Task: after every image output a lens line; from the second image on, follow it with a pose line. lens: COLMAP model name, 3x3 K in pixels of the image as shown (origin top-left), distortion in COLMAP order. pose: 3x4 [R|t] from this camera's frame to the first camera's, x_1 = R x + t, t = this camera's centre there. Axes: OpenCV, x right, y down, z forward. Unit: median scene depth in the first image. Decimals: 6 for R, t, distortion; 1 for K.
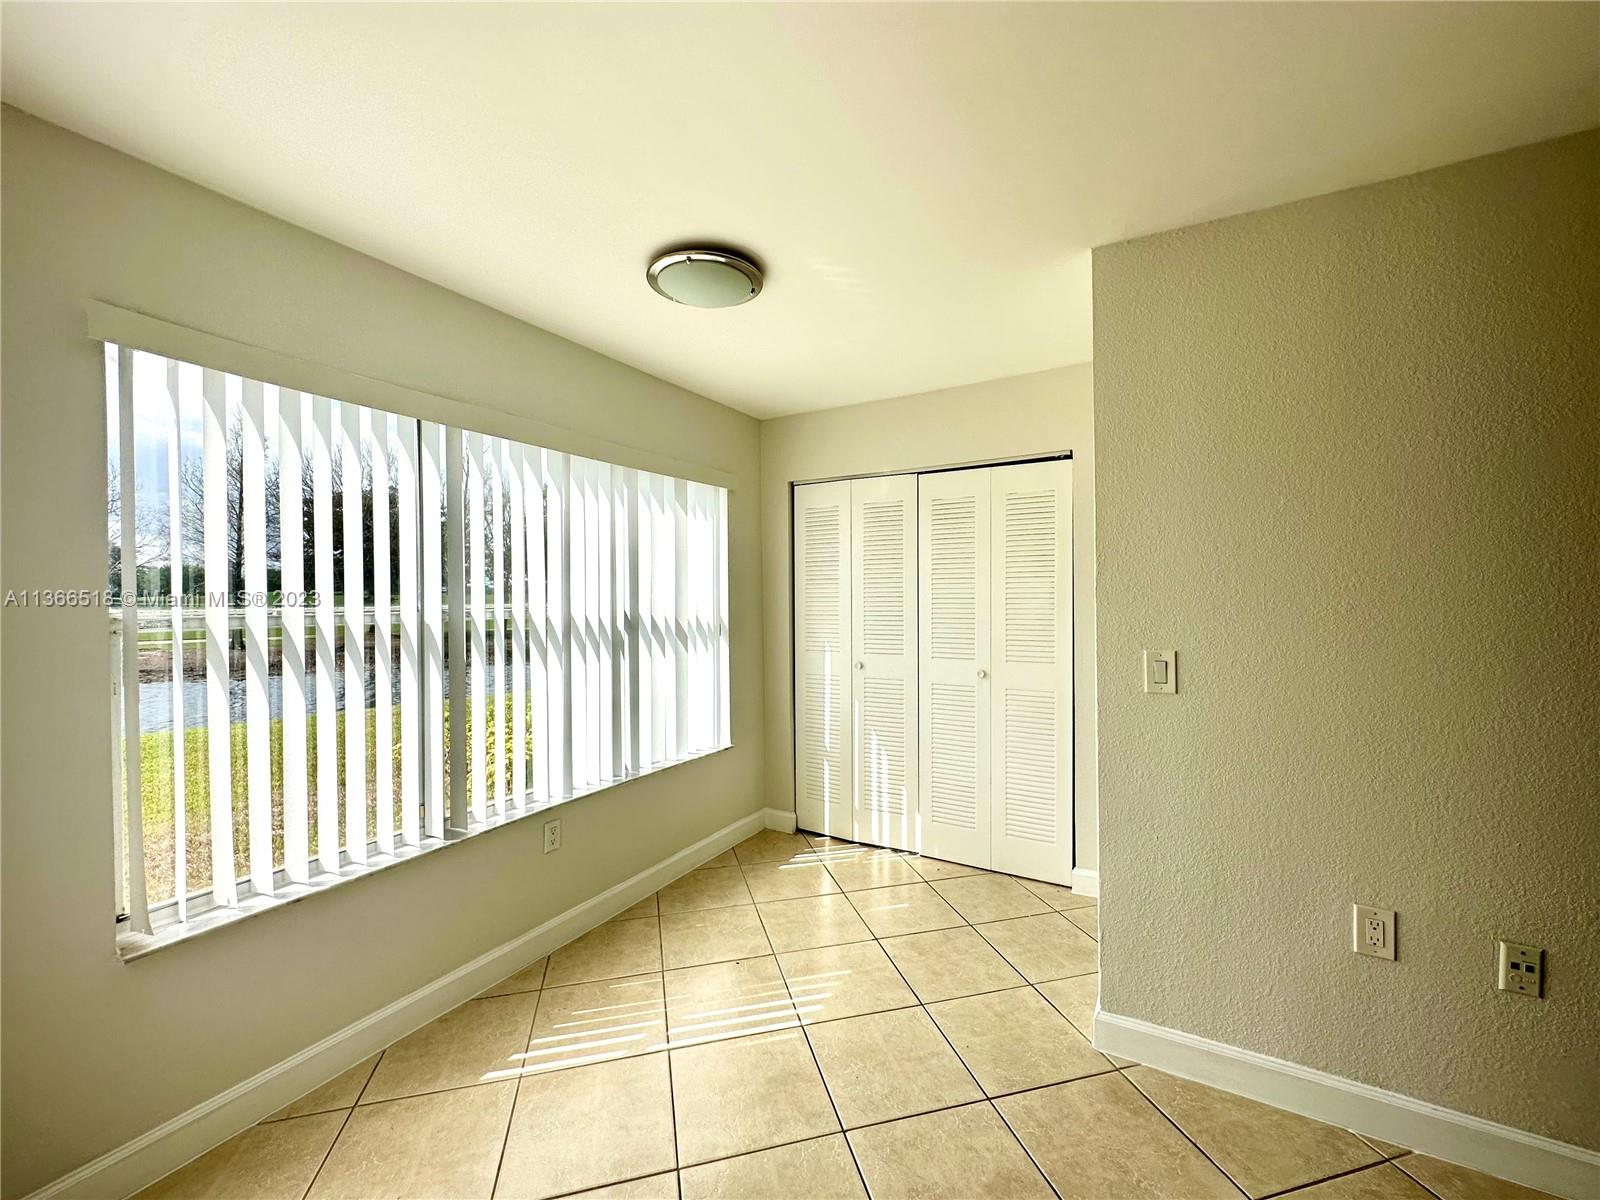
lens RADIAL K [[639.3, 0, 800.0], [0, 639.3, 600.0], [0, 0, 1]] dist [-0.003552, 0.000670]
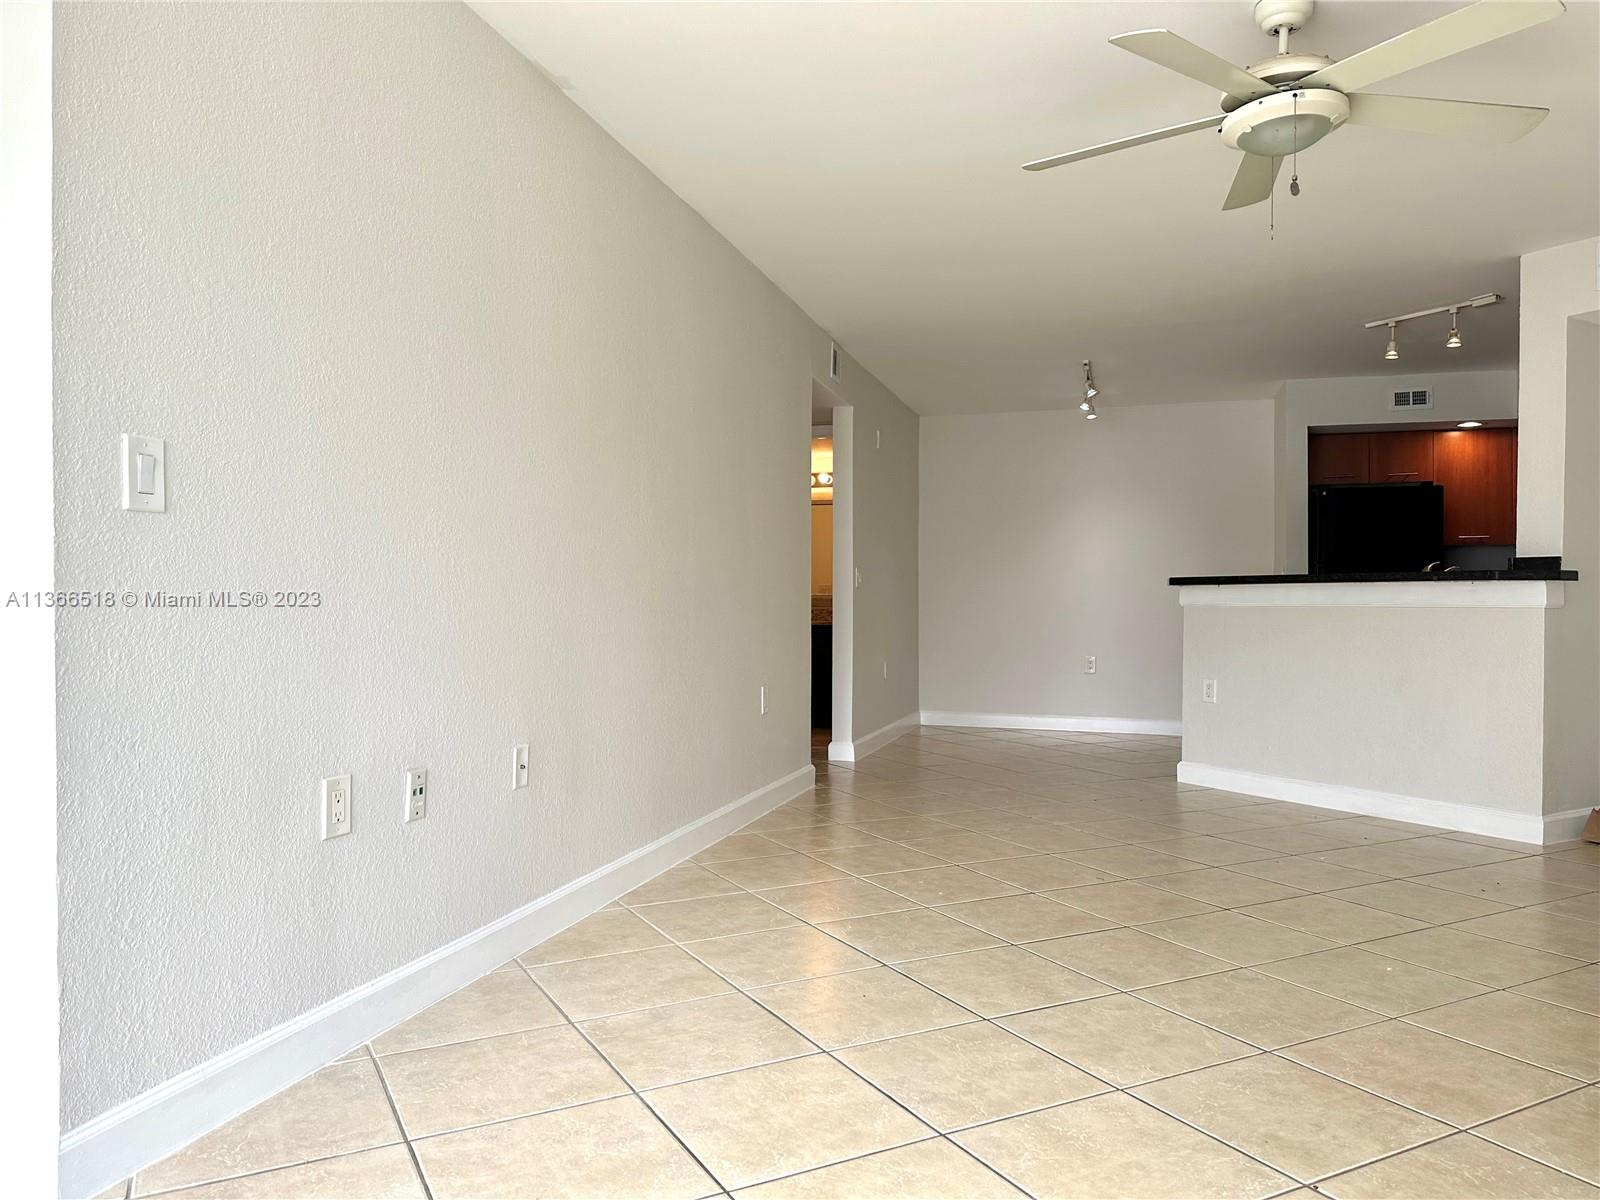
lens RADIAL K [[1114.0, 0, 800.4], [0, 1114.0, 604.4], [0, 0, 1]] dist [0.094838, -0.128445]
pose [[-0.233903, 0.005246, 0.972246, -0.331643], [0.004163, 0.999982, -0.004394, 0.139018], [-0.972251, 0.003020, -0.233920, 0.389993]]
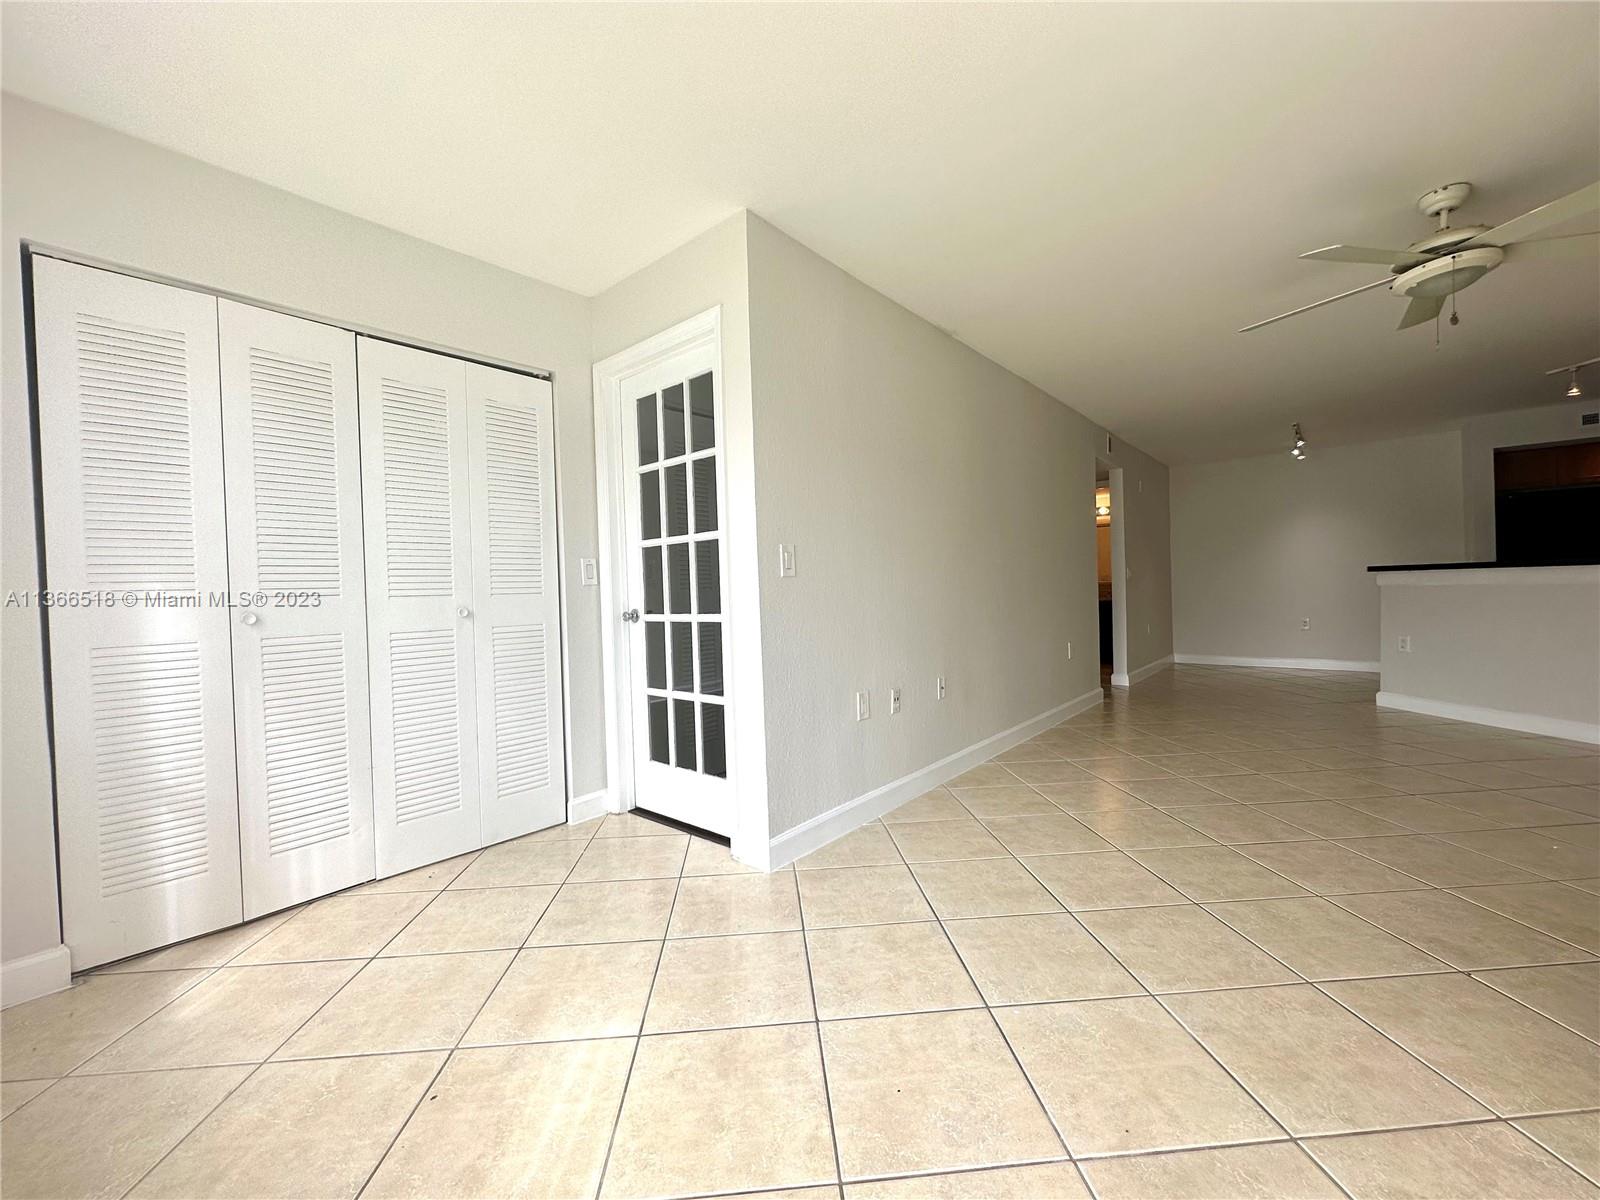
lens RADIAL K [[638.3, 0, 800.1], [0, 638.3, 599.4], [0, 0, 1]] dist [-0.002483, 0.000673]
pose [[0.182998, -0.014903, 0.983000, -0.434119], [0.034726, 0.999359, 0.008687, 0.107299], [-0.982500, 0.032546, 0.183398, 0.429999]]
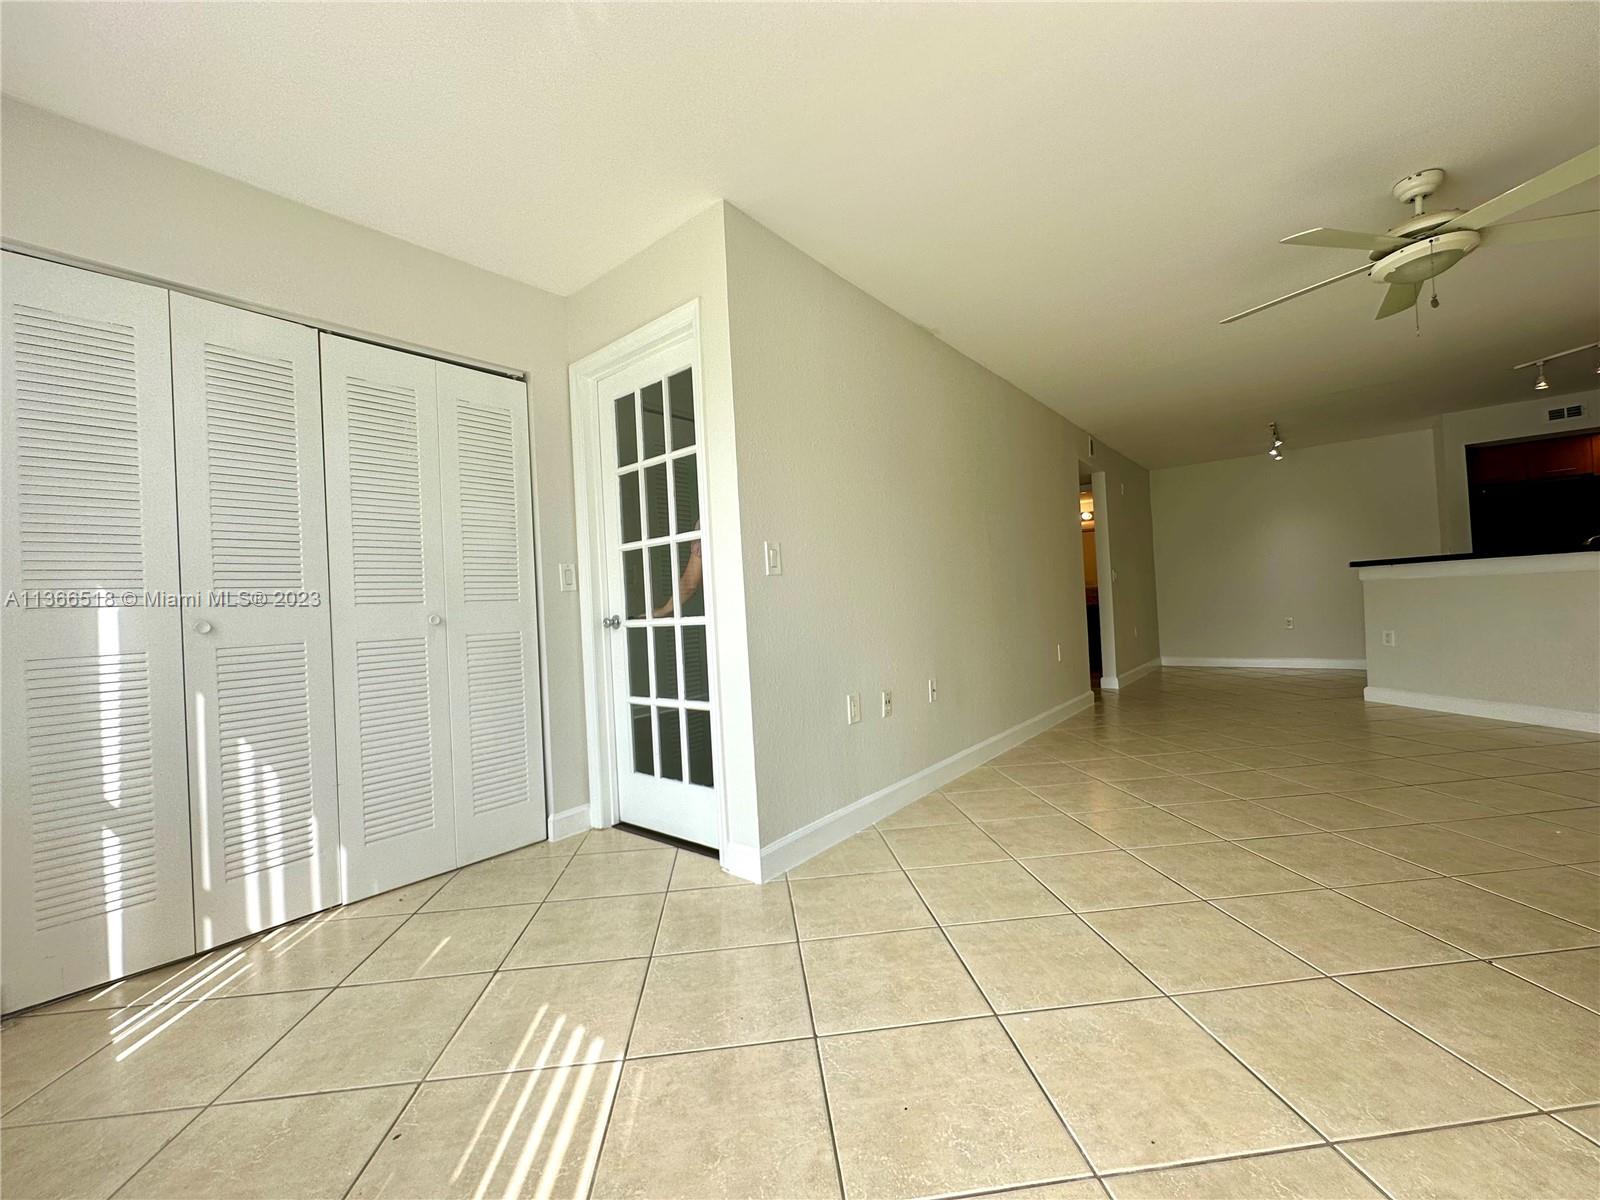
lens RADIAL K [[639.3, 0, 800.0], [0, 639.3, 600.0], [0, 0, 1]] dist [-0.003552, 0.000670]
pose [[0.160585, 0.006377, 0.987001, -0.411096], [0.056917, 0.998255, -0.015710, 0.128949], [-0.985380, 0.058700, 0.159942, 0.436714]]
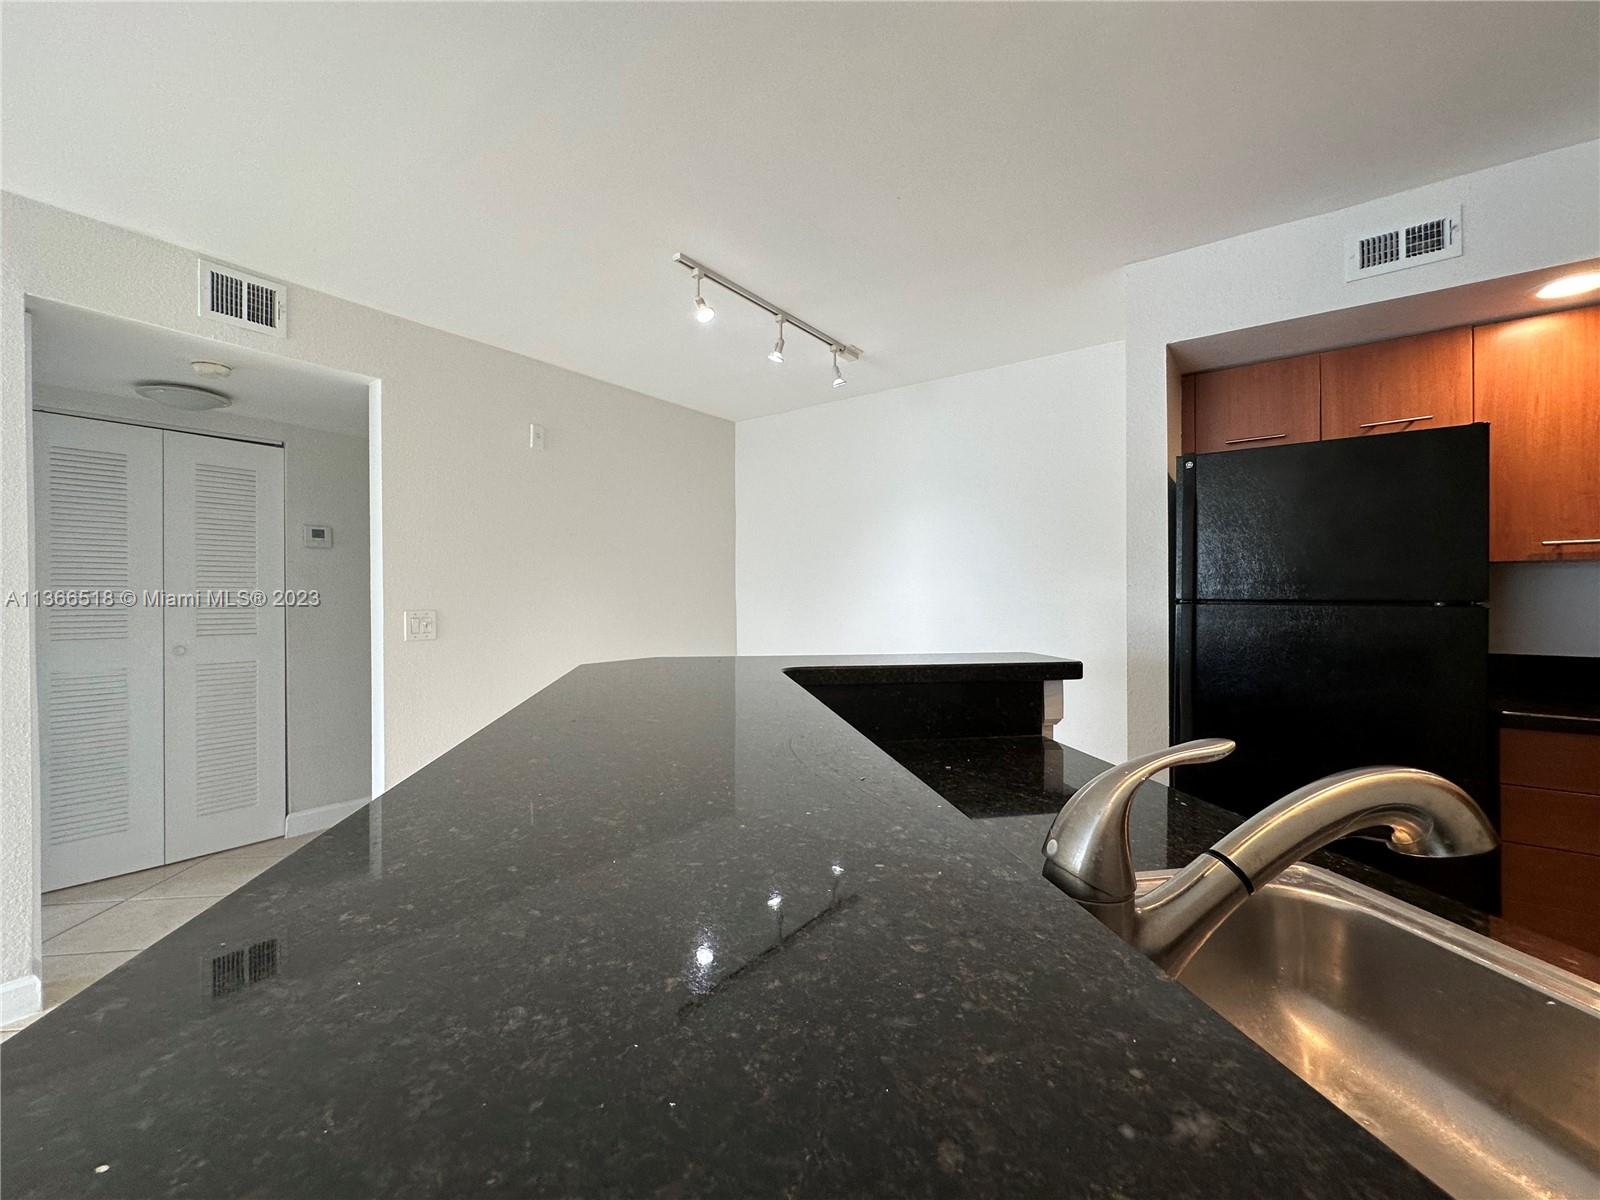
lens RADIAL K [[638.3, 0, 800.1], [0, 638.3, 599.4], [0, 0, 1]] dist [-0.002483, 0.000673]
pose [[0.114042, 0.001064, 0.993475, 0.925889], [0.005557, 0.999983, -0.001708, 0.047536], [-0.993460, 0.005715, 0.114034, -0.830761]]
